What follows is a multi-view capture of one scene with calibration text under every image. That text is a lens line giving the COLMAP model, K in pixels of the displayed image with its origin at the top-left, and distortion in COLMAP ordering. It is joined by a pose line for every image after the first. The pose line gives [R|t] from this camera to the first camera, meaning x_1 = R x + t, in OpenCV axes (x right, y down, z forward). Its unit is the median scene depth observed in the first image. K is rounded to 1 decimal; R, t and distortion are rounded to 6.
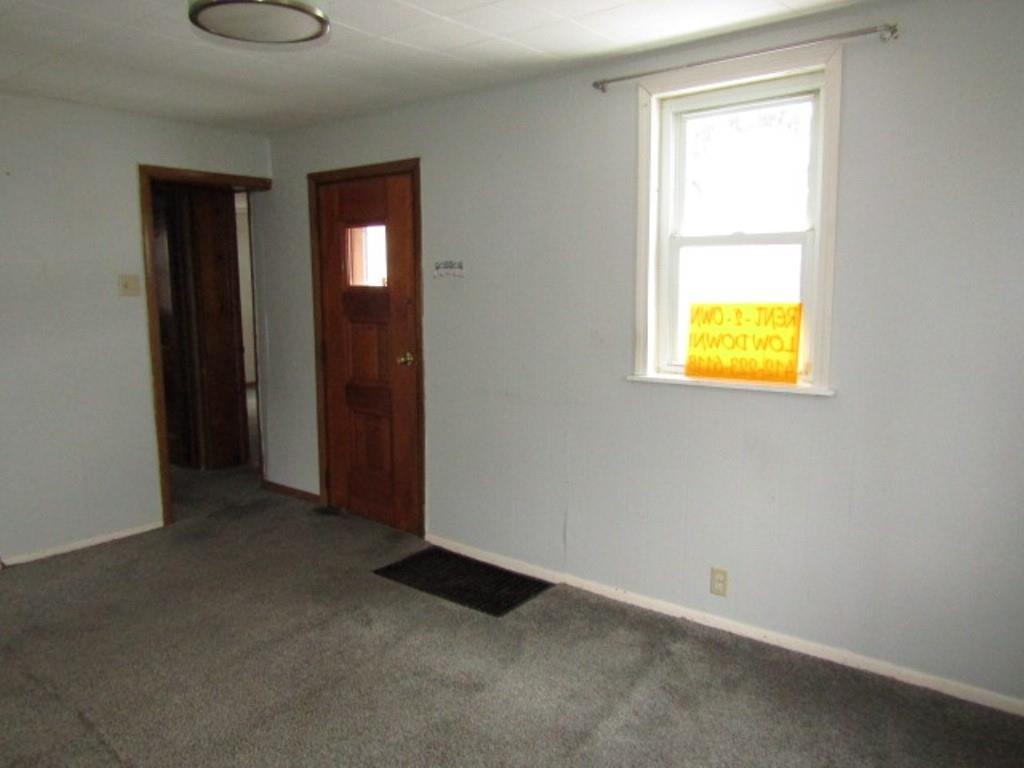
lens RADIAL K [[732.9, 0, 517.8], [0, 732.9, 395.6], [0, 0, 1]] dist [-0.012719, 0.008866]
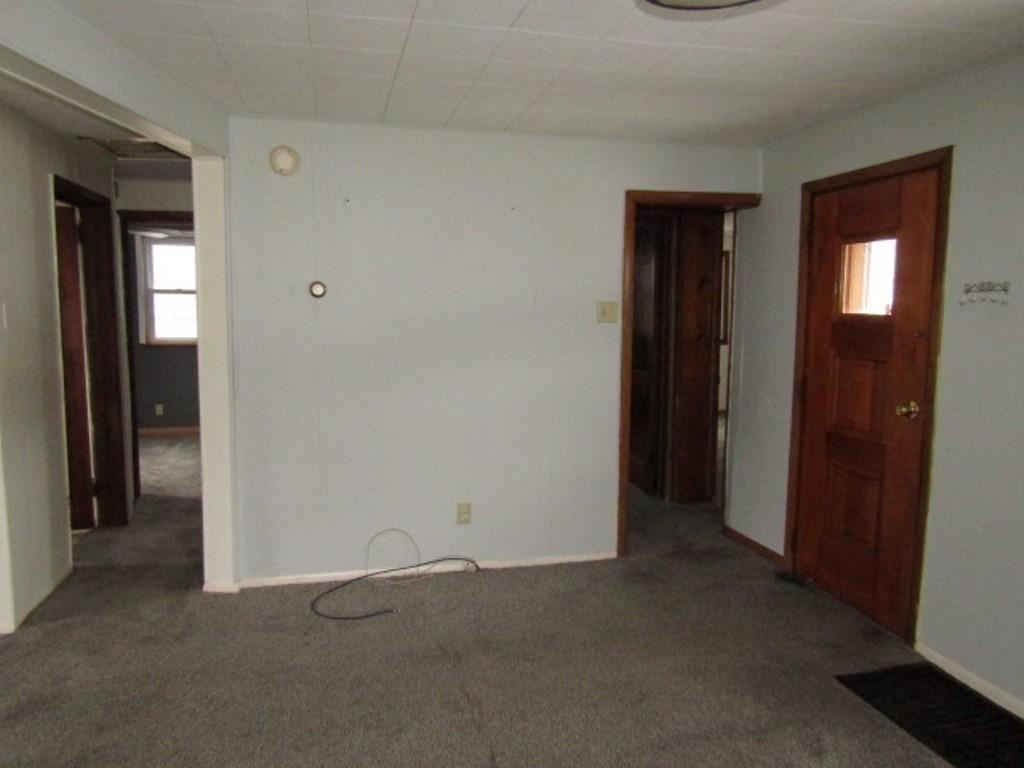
lens RADIAL K [[732.9, 0, 517.8], [0, 732.9, 395.6], [0, 0, 1]] dist [-0.012719, 0.008866]
pose [[0.793282, 0.074882, -0.604233, -0.014939], [-0.093820, 0.995589, 0.000209, -0.024569], [0.601583, 0.056524, 0.796808, 0.131702]]
